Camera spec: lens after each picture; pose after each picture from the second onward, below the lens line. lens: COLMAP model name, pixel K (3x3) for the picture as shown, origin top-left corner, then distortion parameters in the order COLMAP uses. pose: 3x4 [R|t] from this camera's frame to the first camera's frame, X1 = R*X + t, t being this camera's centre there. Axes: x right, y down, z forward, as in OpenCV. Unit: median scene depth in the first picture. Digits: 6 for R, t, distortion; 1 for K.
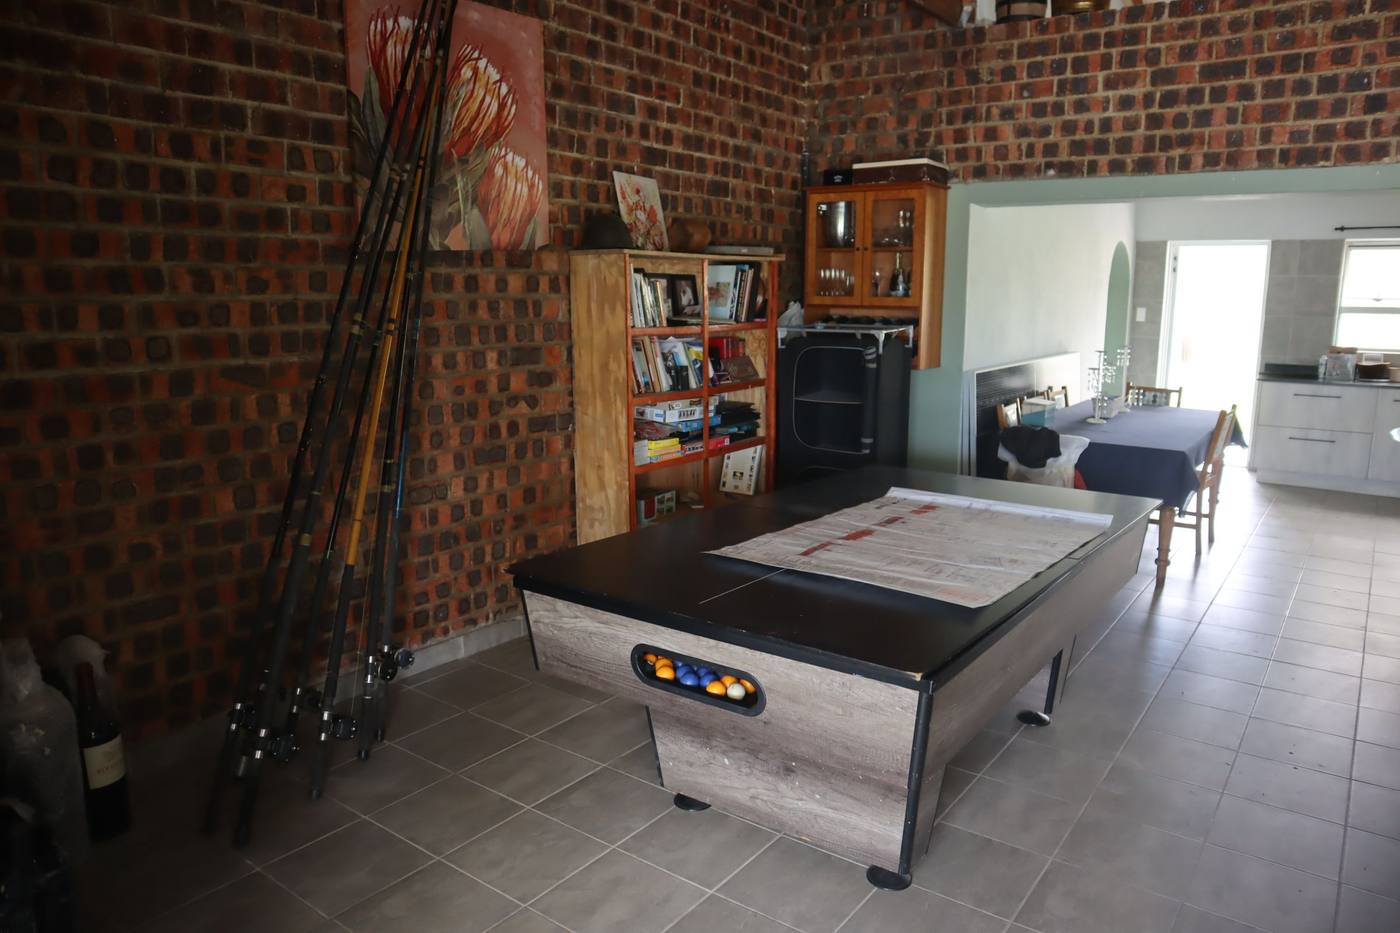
lens RADIAL K [[966.5, 0, 703.1], [0, 966.5, 463.6], [0, 0, 1]] dist [-0.123842, 0.080599]
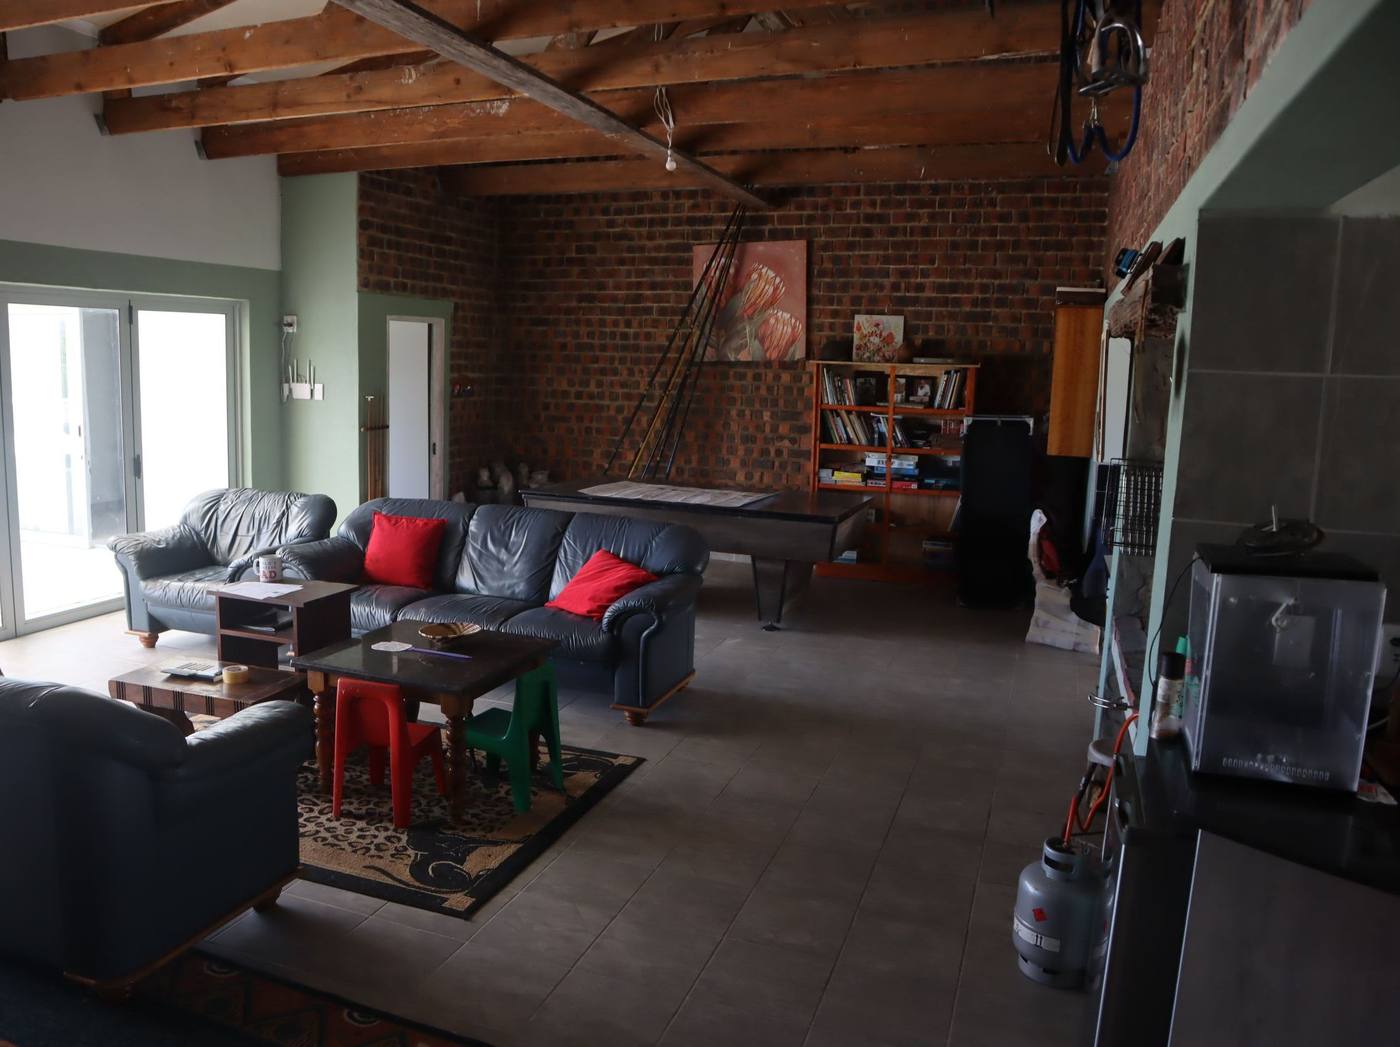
lens RADIAL K [[1078.5, 0, 695.2], [0, 1078.5, 523.0], [0, 0, 1]] dist [-0.100520, 0.004665]
pose [[0.296125, 0.143244, -0.944347, 1.948559], [-0.190861, 0.977625, 0.088442, -0.062676], [0.935886, 0.154049, 0.316839, 0.200642]]
